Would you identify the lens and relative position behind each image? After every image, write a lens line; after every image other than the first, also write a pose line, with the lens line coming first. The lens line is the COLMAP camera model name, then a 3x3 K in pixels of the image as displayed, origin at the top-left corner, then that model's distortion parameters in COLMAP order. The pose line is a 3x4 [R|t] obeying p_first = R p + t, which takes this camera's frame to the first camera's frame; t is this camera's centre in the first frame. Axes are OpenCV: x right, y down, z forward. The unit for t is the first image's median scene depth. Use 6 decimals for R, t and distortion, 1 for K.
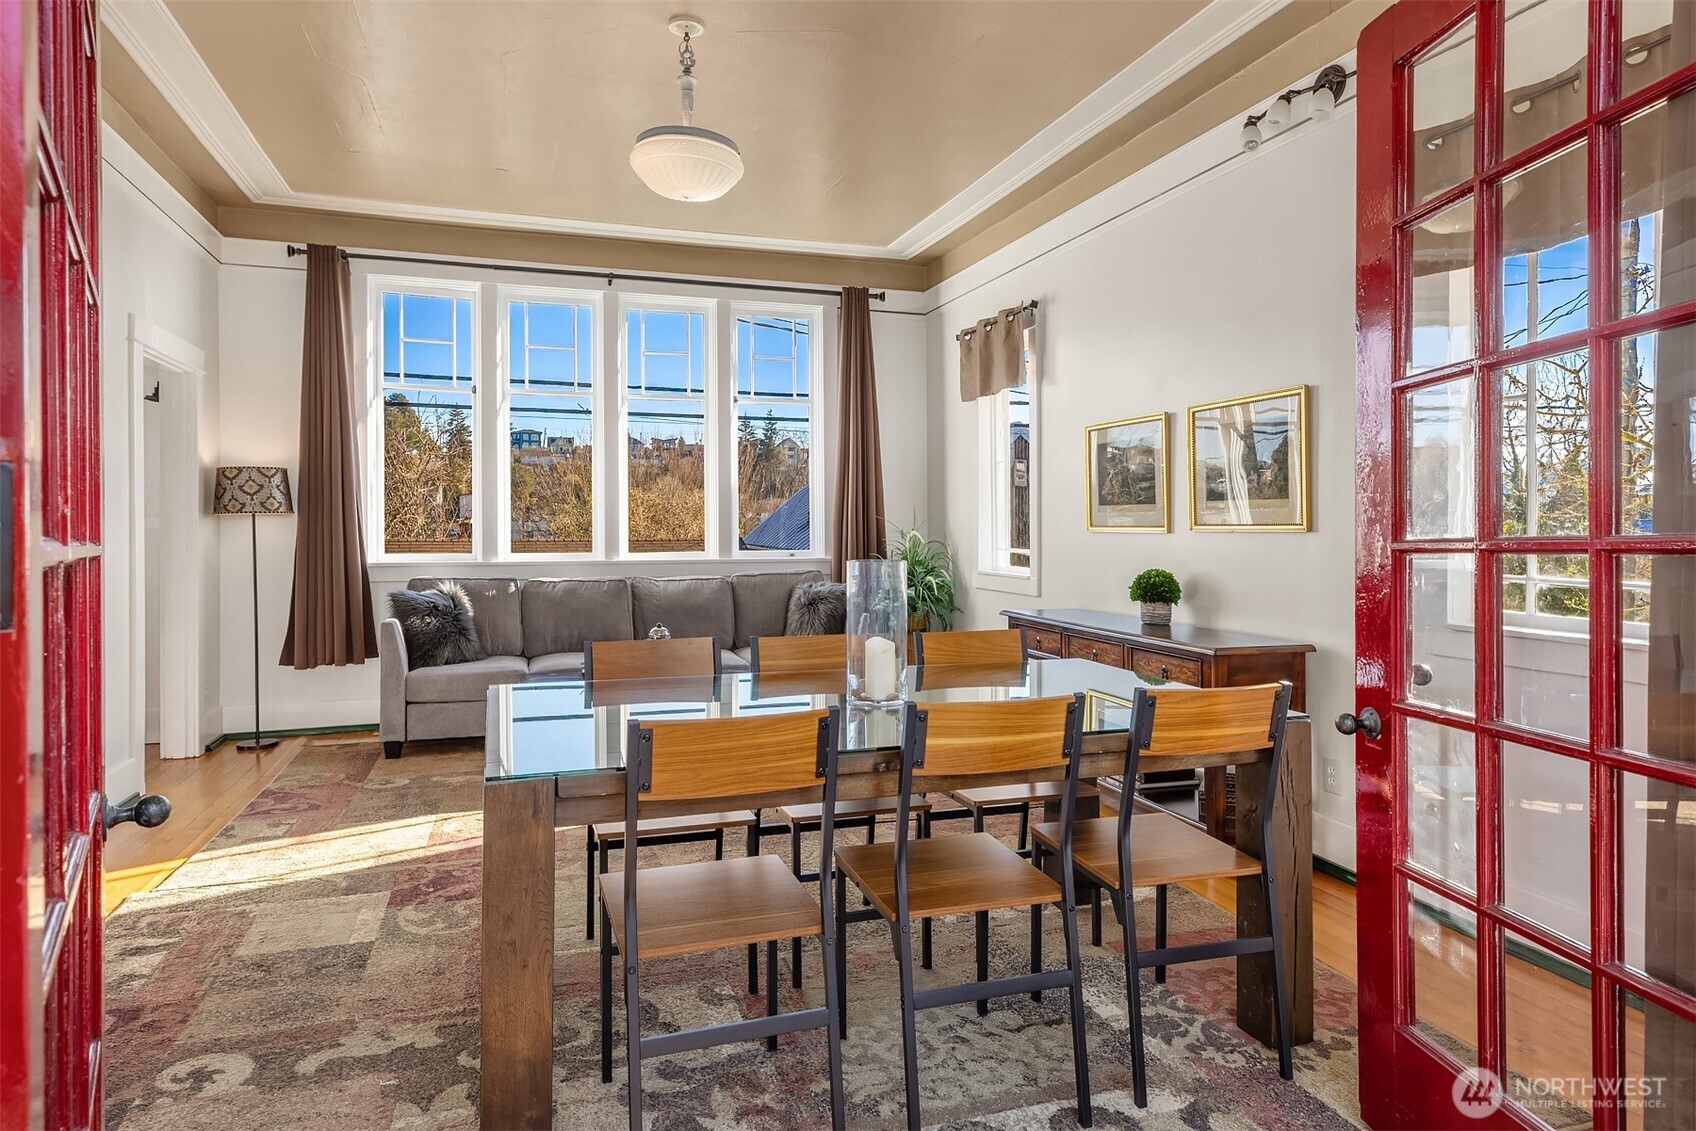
lens RADIAL K [[963.5, 0, 891.6], [0, 963.5, 531.8], [0, 0, 1]] dist [0.005899, 0.001460]
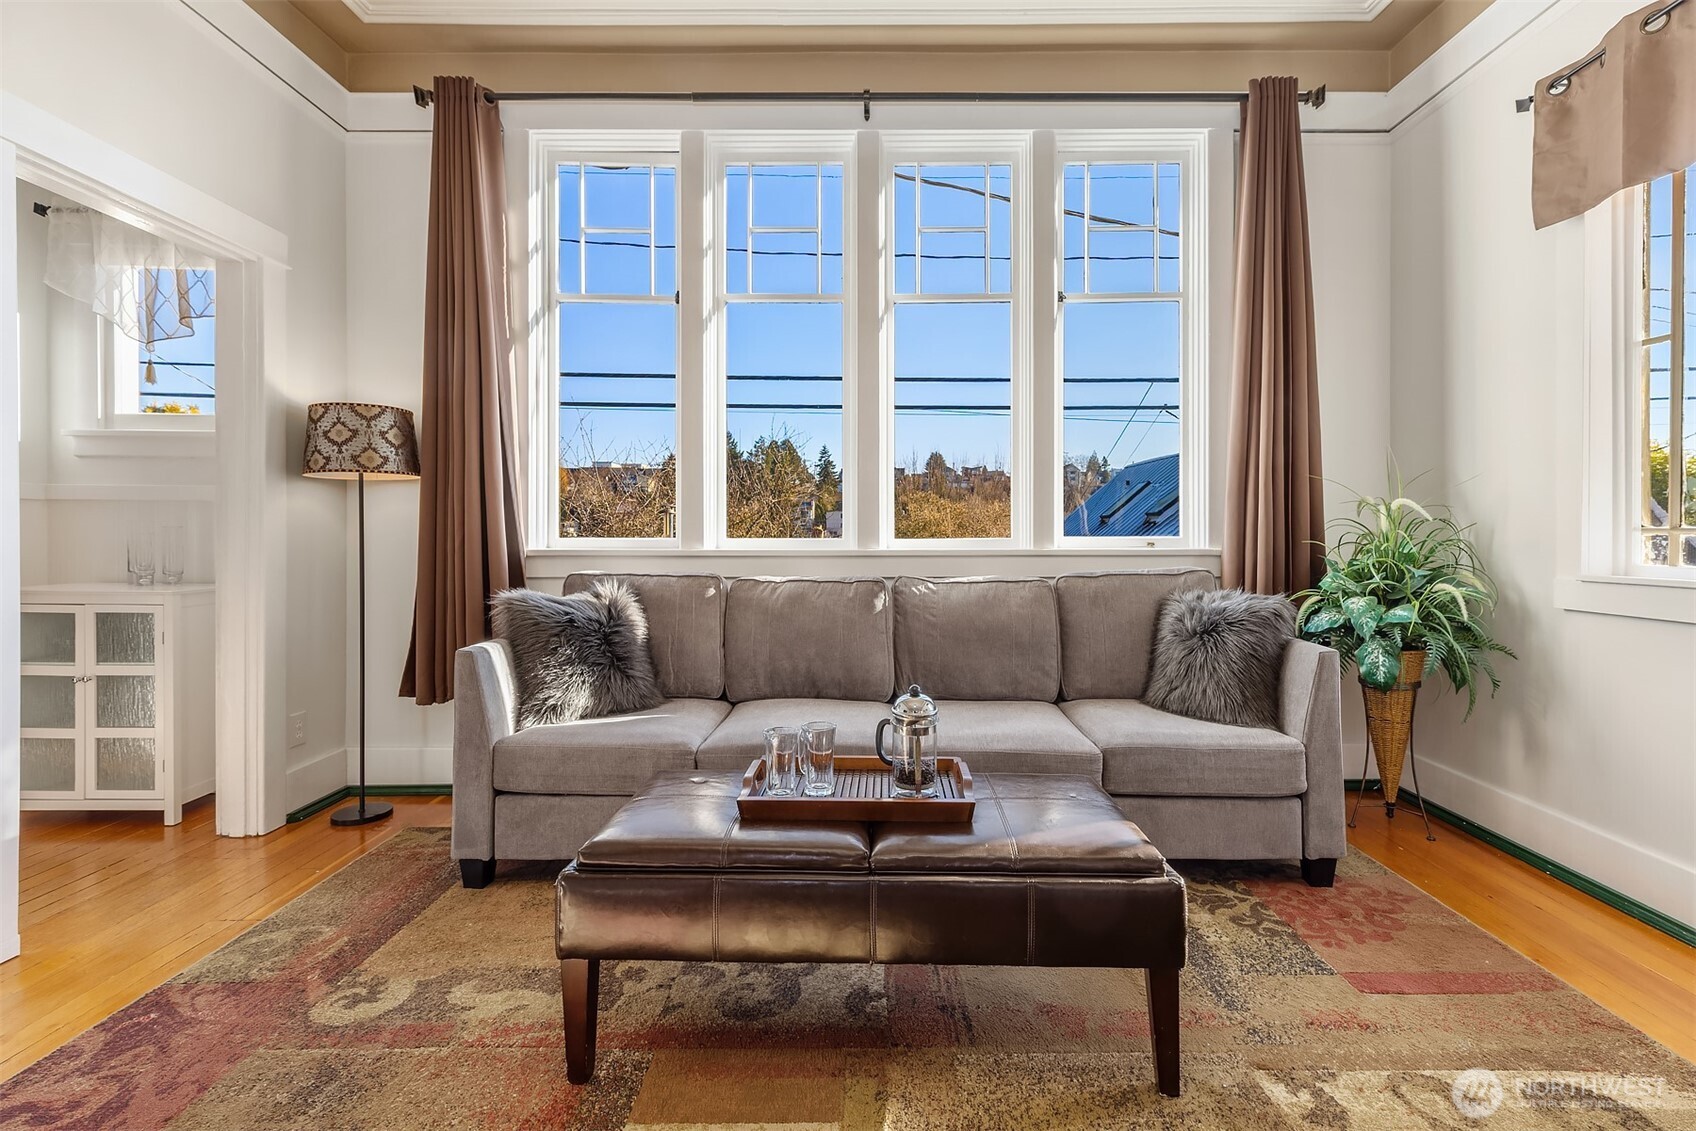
lens RADIAL K [[765.3, 0, 883.4], [0, 765.3, 535.2], [0, 0, 1]] dist [0.001595, -0.000025]
pose [[0.940807, -0.001063, -0.338942, -0.117750], [-0.000378, 0.999991, -0.004186, 0.024241], [0.338944, 0.004067, 0.940798, 0.575494]]
